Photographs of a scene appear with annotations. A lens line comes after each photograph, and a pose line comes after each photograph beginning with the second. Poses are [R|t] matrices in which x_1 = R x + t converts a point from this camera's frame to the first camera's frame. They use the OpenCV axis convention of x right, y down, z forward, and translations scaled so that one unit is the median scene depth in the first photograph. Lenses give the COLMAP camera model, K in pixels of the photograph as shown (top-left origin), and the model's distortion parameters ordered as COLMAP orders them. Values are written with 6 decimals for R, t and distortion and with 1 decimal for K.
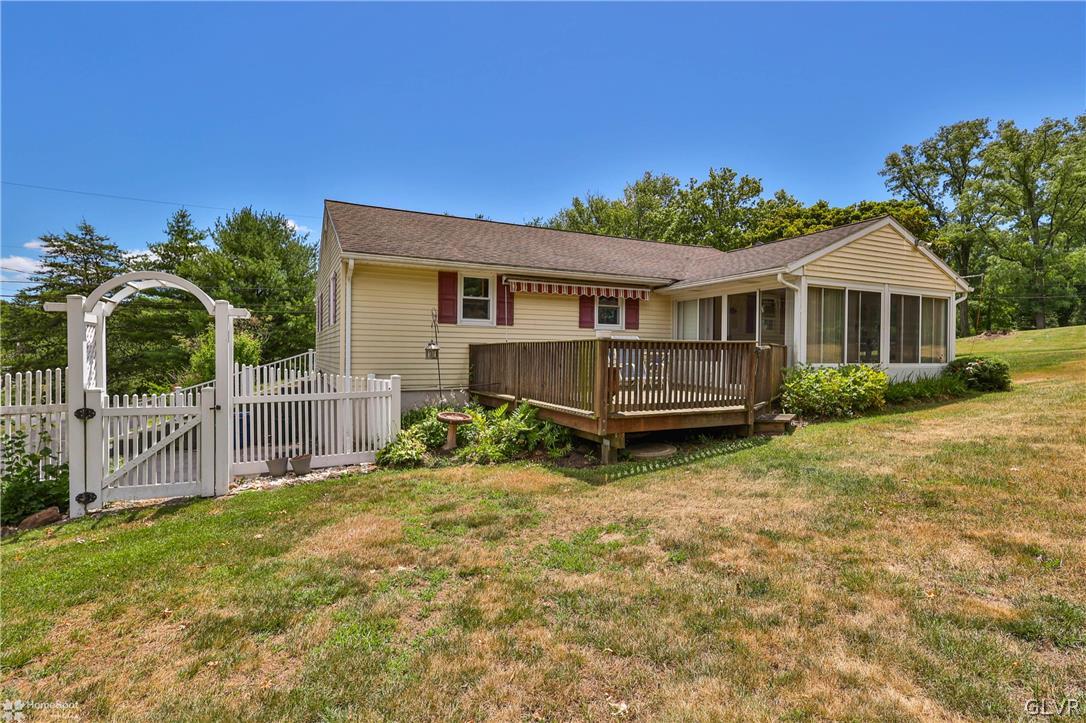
lens RADIAL K [[550.4, 0, 543.0], [0, 550.4, 361.5], [0, 0, 1]] dist [0.001898, -0.000054]
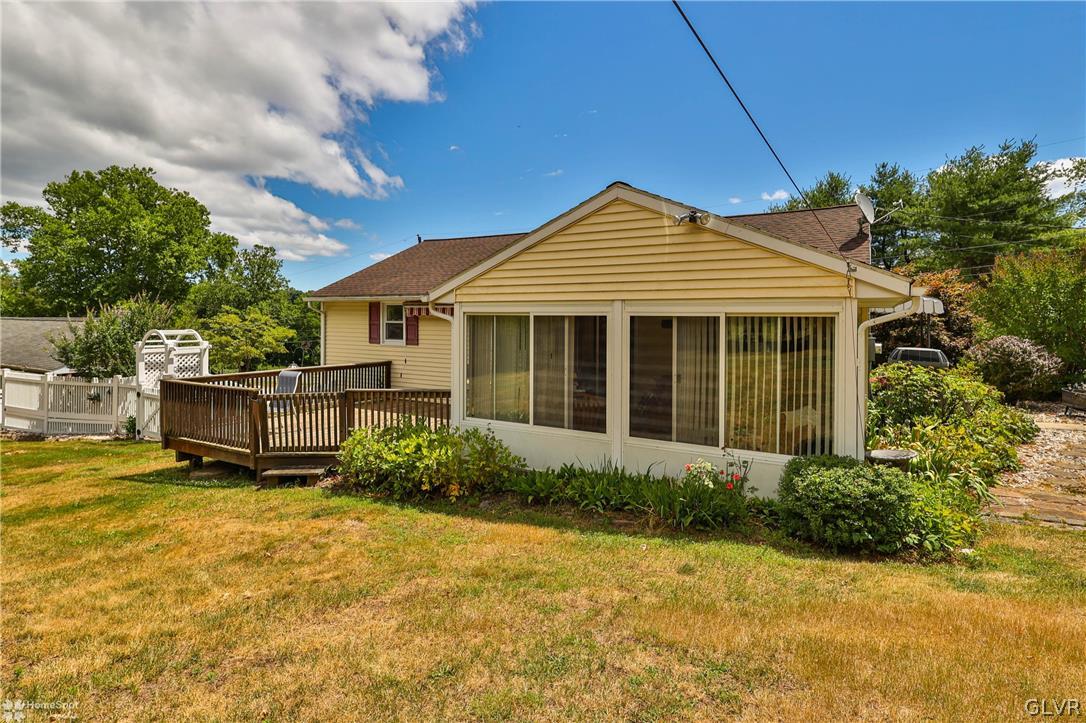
lens RADIAL K [[569.6, 0, 544.8], [0, 569.6, 319.9], [0, 0, 1]] dist [0.002703, -0.000012]
pose [[0.543276, -0.000009, -0.839554, 1.070752], [-0.013189, 0.999877, -0.008545, -0.111801], [0.839450, 0.015715, 0.543209, 0.594193]]
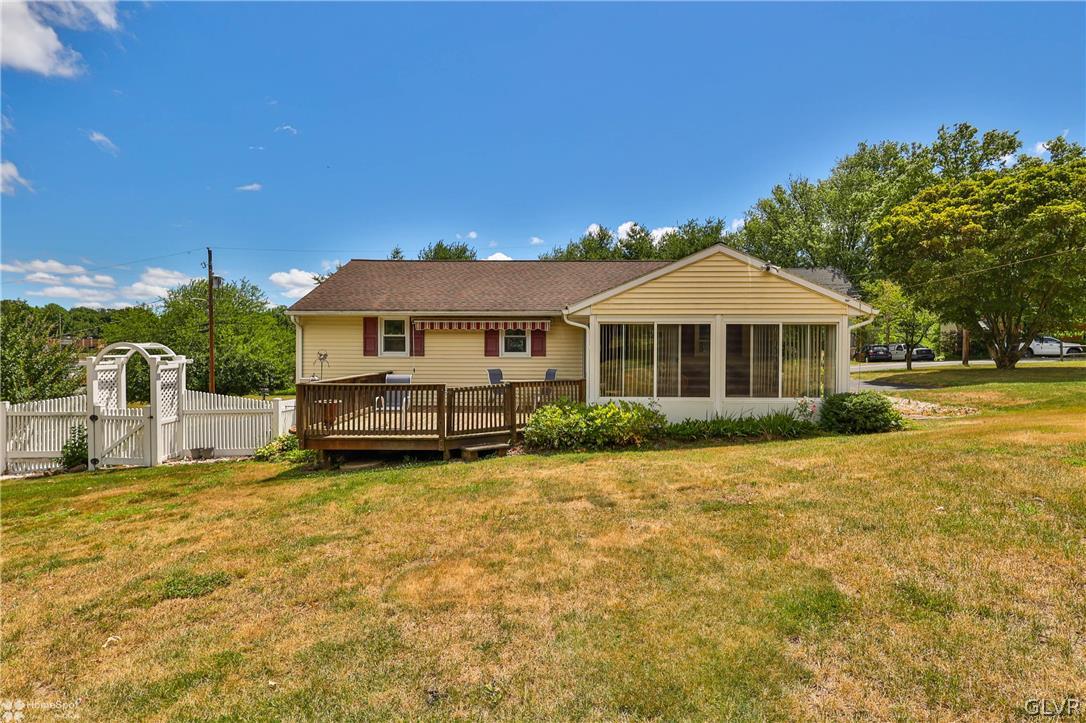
lens RADIAL K [[550.4, 0, 543.0], [0, 550.4, 361.5], [0, 0, 1]] dist [0.001898, -0.000054]
pose [[0.884938, 0.007024, -0.465656, 0.785498], [-0.001506, 0.999924, 0.012221, -0.069310], [0.465707, -0.010113, 0.884881, 0.009200]]
